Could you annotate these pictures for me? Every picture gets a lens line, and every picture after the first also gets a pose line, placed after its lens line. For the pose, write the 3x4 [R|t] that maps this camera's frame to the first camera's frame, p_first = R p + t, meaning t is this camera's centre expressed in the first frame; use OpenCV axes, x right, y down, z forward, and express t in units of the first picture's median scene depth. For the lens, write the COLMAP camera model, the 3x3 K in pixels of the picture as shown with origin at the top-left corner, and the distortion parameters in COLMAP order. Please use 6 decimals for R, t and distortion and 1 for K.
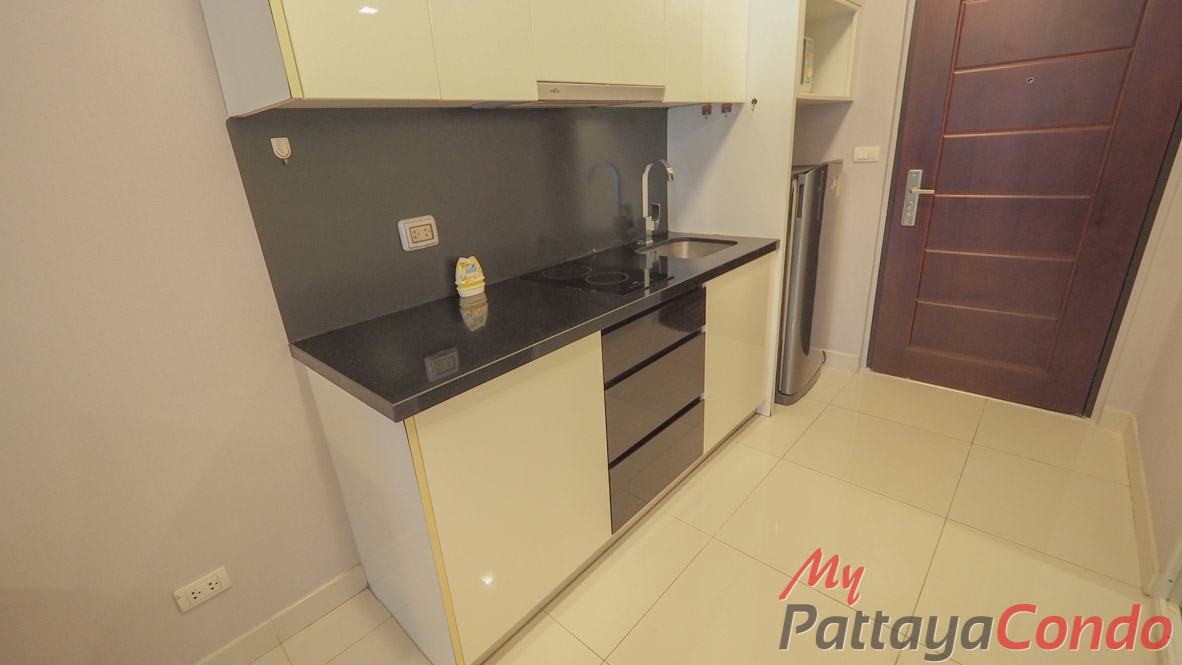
lens RADIAL K [[499.4, 0, 586.7], [0, 499.4, 326.6], [0, 0, 1]] dist [0.001733, -0.001000]
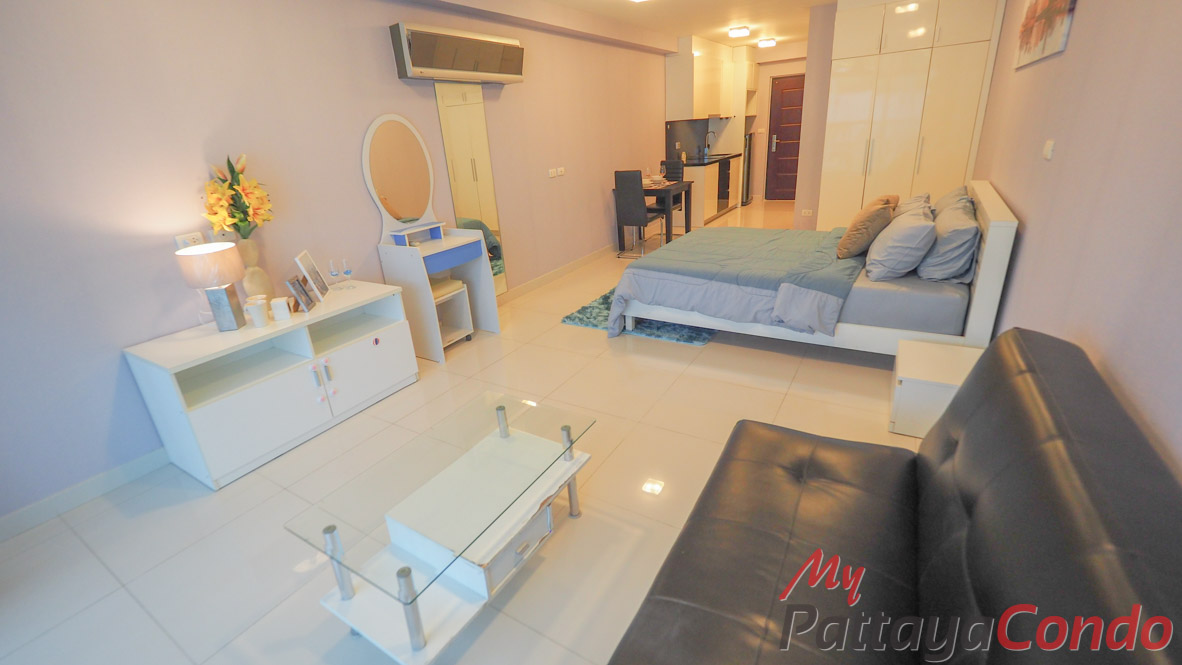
lens RADIAL K [[499.4, 0, 593.5], [0, 499.4, 326.3], [0, 0, 1]] dist [0.001733, -0.001000]
pose [[0.981942, -0.068895, 0.176194, -1.458752], [0.065314, 0.997525, 0.026050, 0.951903], [-0.177552, -0.014072, 0.984011, -2.517021]]
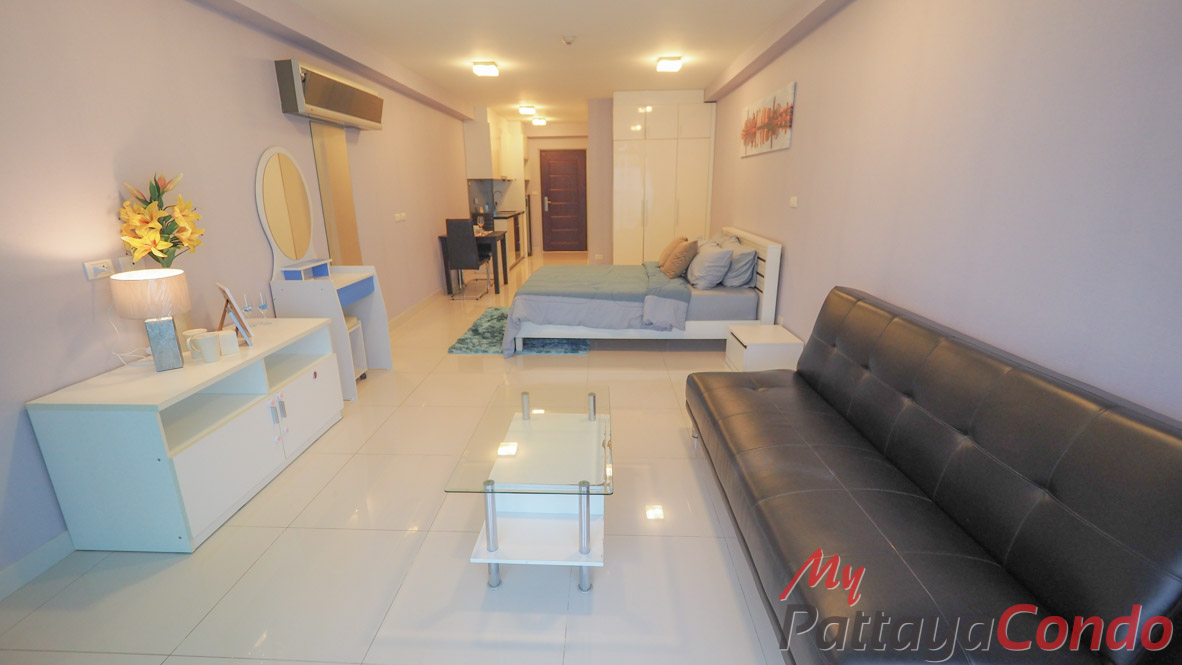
lens RADIAL K [[499.4, 0, 585.0], [0, 499.4, 331.5], [0, 0, 1]] dist [0.001733, -0.001000]
pose [[0.764650, -0.126471, 0.631915, -2.060416], [0.179937, 0.983456, -0.020904, 1.031417], [-0.618816, 0.129690, 0.774756, -2.523006]]
